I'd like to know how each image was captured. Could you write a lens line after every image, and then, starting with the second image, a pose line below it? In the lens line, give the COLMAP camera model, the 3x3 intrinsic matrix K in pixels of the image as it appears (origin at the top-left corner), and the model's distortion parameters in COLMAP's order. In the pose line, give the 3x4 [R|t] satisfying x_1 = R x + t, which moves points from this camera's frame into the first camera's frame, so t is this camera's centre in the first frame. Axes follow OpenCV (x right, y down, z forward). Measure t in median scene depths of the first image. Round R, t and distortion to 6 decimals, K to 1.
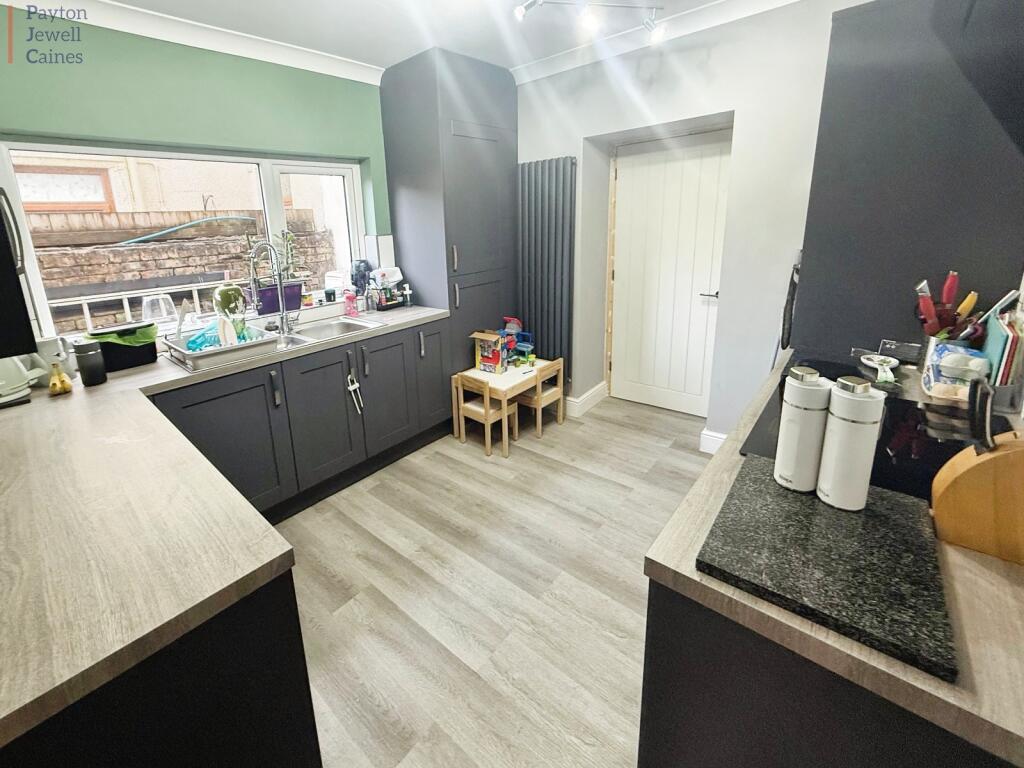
lens RADIAL K [[408.1, 0, 505.0], [0, 408.1, 378.3], [0, 0, 1]] dist [0.000237, -0.000022]
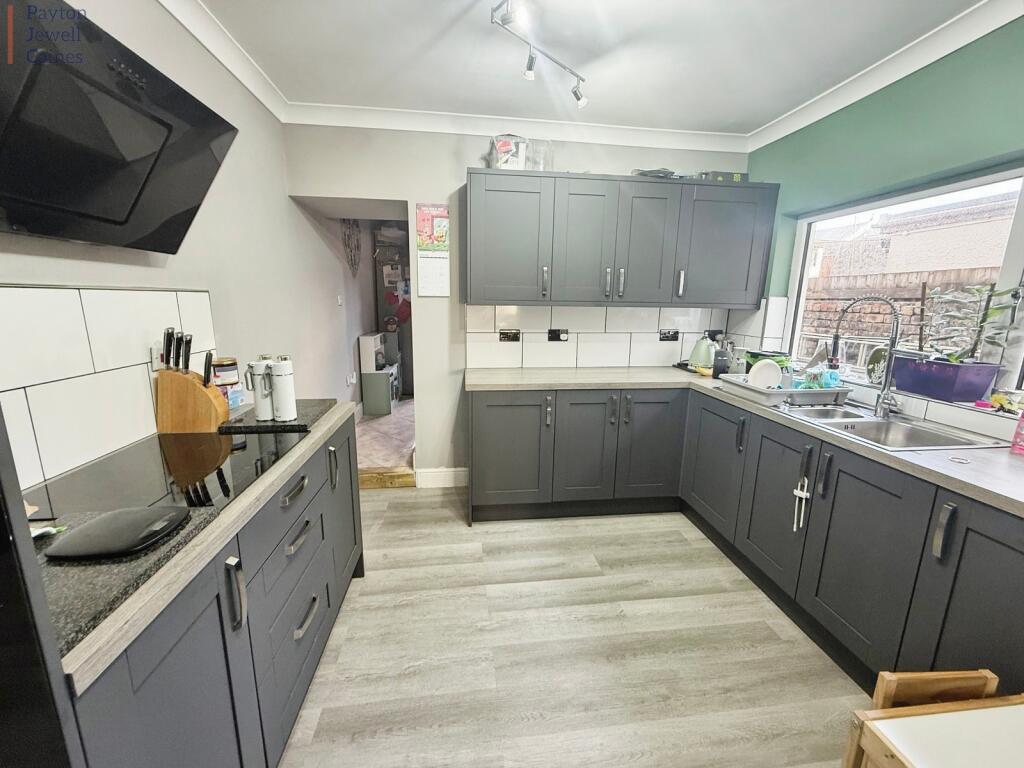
lens RADIAL K [[408.1, 0, 505.0], [0, 408.1, 378.3], [0, 0, 1]] dist [0.000237, -0.000022]
pose [[-0.691995, 0.167449, -0.702213, 0.559793], [-0.238346, 0.865184, 0.441188, -0.413699], [0.681420, 0.472670, -0.558793, 1.080833]]
